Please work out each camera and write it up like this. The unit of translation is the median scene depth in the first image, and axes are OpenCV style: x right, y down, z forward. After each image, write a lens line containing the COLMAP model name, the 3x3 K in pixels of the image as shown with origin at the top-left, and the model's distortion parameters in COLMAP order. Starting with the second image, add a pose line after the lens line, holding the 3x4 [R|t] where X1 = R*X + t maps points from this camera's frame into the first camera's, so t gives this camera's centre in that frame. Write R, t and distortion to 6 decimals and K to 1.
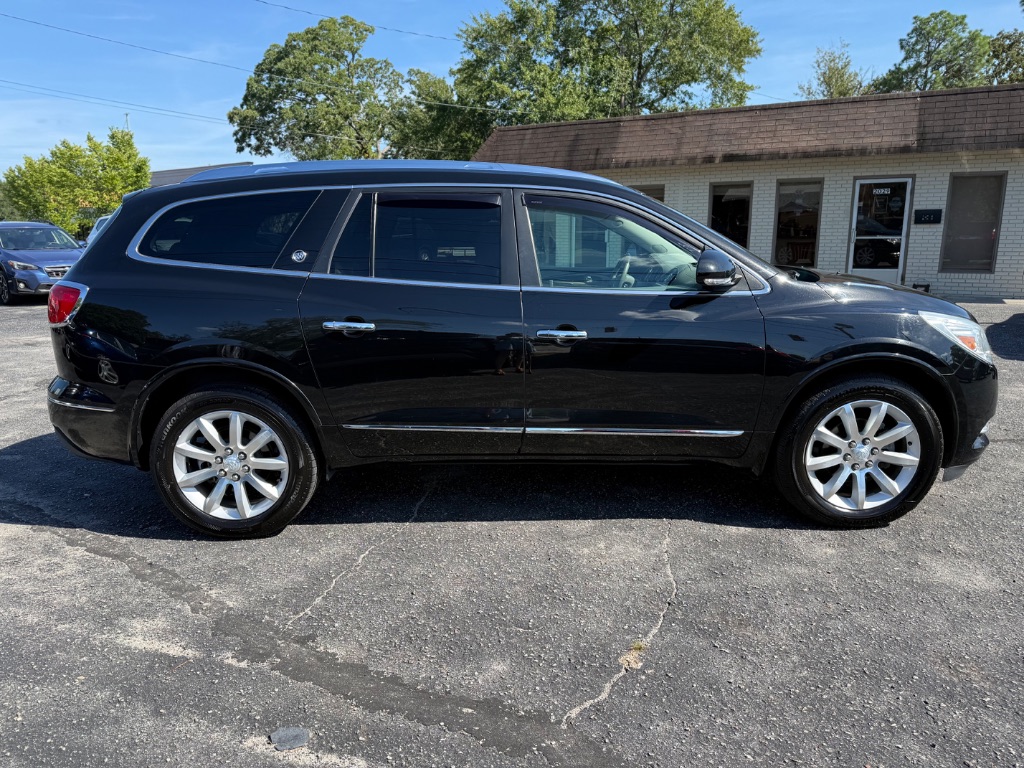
lens RADIAL K [[741.3, 0, 512.0], [0, 741.3, 384.0], [0, 0, 1]] dist [0.001294, -0.008995]
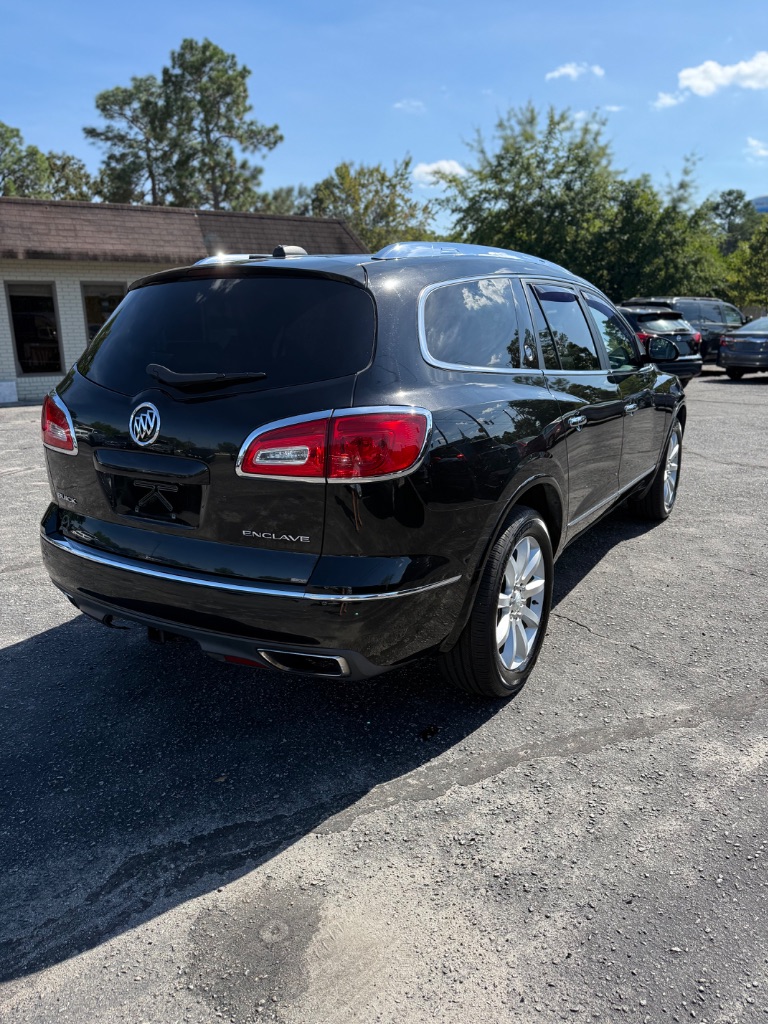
lens RADIAL K [[729.1, 0, 384.0], [0, 729.1, 512.0], [0, 0, 1]] dist [0.002743, -0.005931]
pose [[0.520990, -0.209316, 0.827500, -0.113769], [0.183205, 0.974294, 0.131103, -0.013152], [-0.833670, 0.083299, 0.545945, 0.067115]]
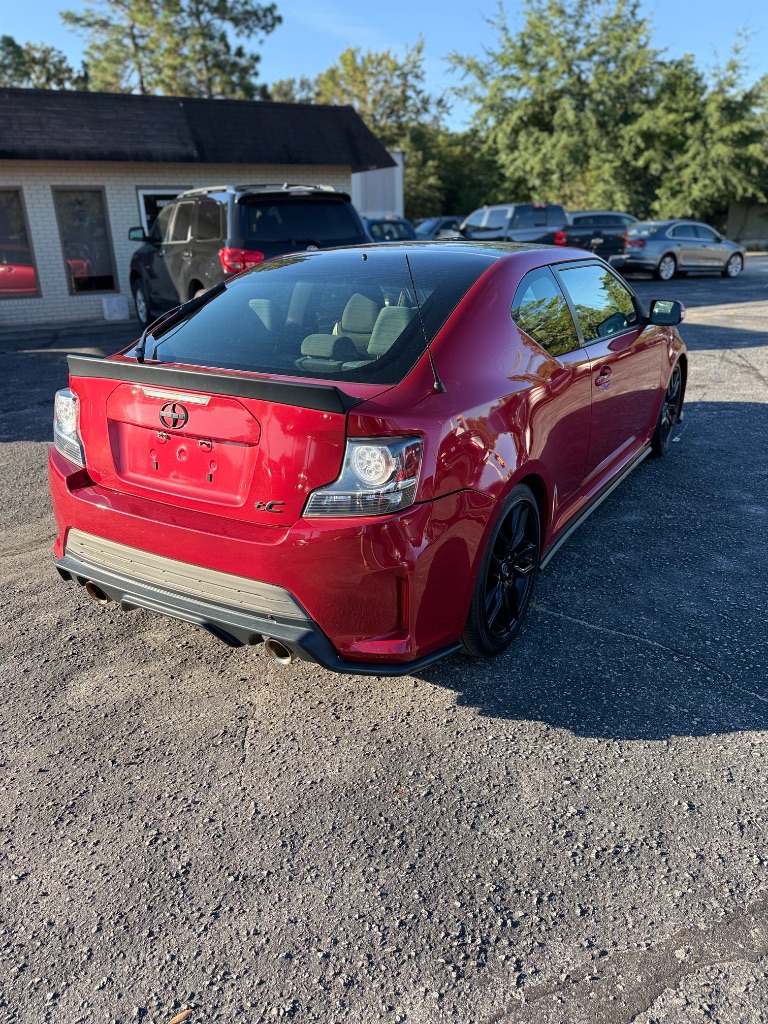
lens RADIAL K [[742.7, 0, 383.0], [0, 742.7, 514.6], [0, 0, 1]] dist [0.009111, -0.013042]
pose [[0.532888, -0.303453, 0.789903, -0.087909], [0.195998, 0.952364, 0.233639, -0.016907], [-0.823174, 0.030316, 0.566980, 0.086168]]
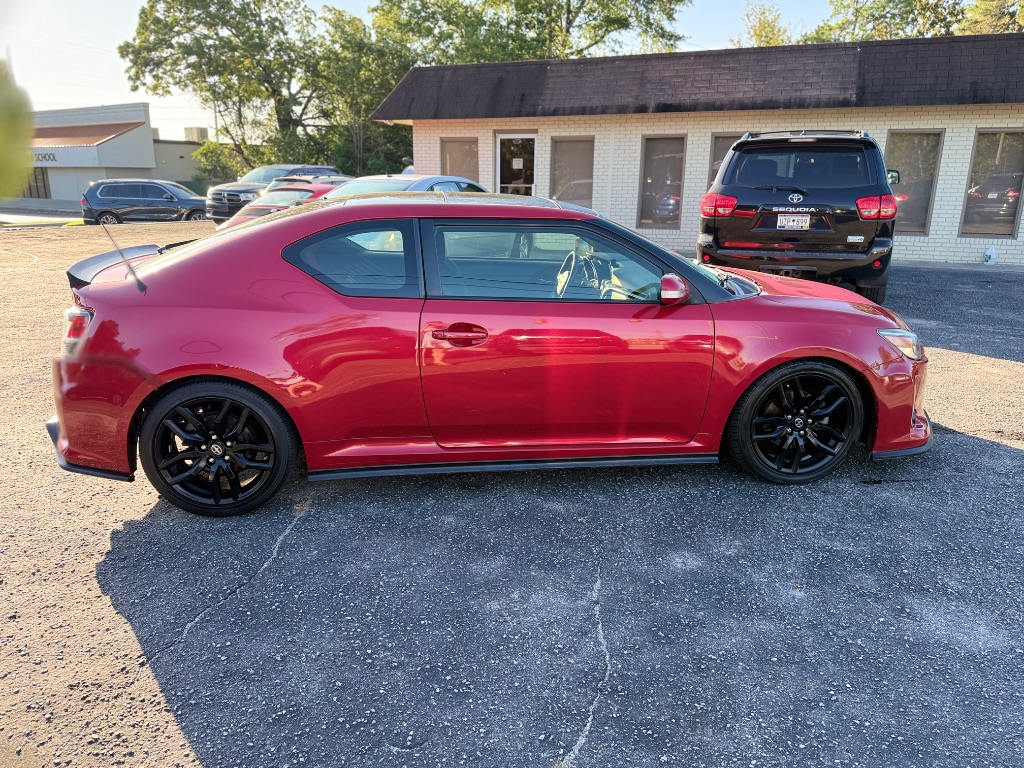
lens RADIAL K [[750.1, 0, 515.9], [0, 750.1, 389.2], [0, 0, 1]] dist [-0.009190, 0.005809]
pose [[0.995003, -0.010491, 0.099287, 0.004638], [0.004256, 0.998017, 0.062800, -0.004621], [-0.099749, -0.062063, 0.993075, 0.023470]]
